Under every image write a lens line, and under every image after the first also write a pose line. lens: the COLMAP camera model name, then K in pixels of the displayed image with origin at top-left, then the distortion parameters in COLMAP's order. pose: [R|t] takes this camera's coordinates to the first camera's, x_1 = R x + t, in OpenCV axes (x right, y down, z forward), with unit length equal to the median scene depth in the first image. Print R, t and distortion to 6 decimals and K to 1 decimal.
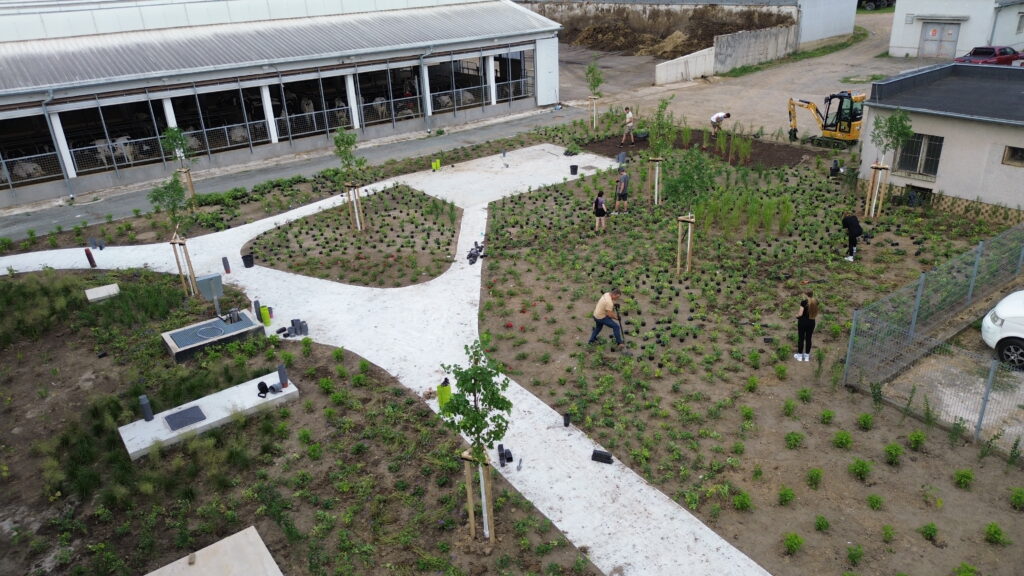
lens RADIAL K [[719.4, 0, 512.0], [0, 719.4, 288.0], [0, 0, 1]] dist [0.099696, -0.227795]
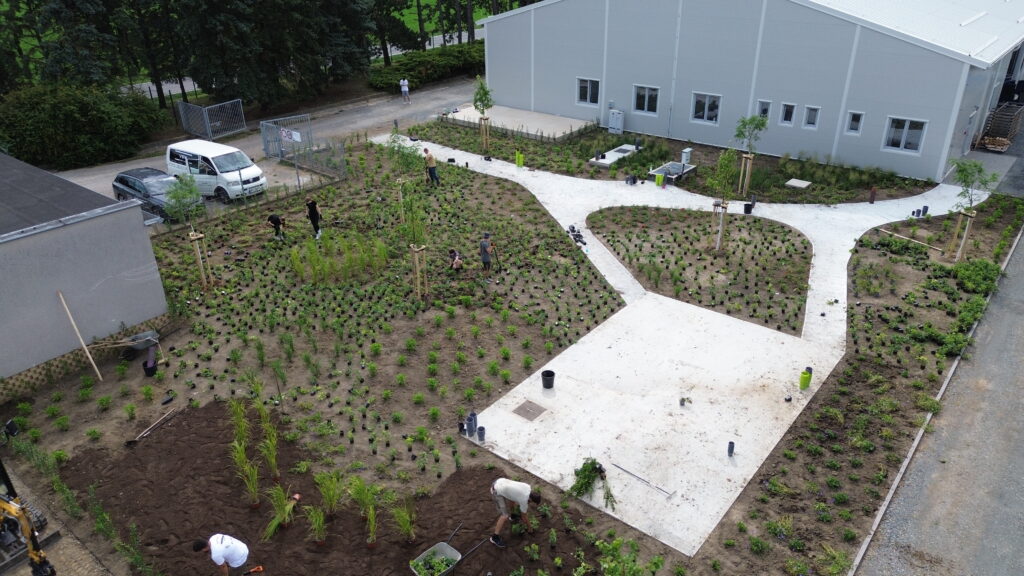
lens RADIAL K [[721.8, 0, 512.0], [0, 721.8, 288.0], [0, 0, 1]] dist [0.098948, -0.106390]
pose [[-0.967451, 0.163697, -0.192982, 0.215803], [-0.047806, 0.630642, 0.774600, -0.667213], [0.248502, 0.758613, -0.602289, 1.300574]]
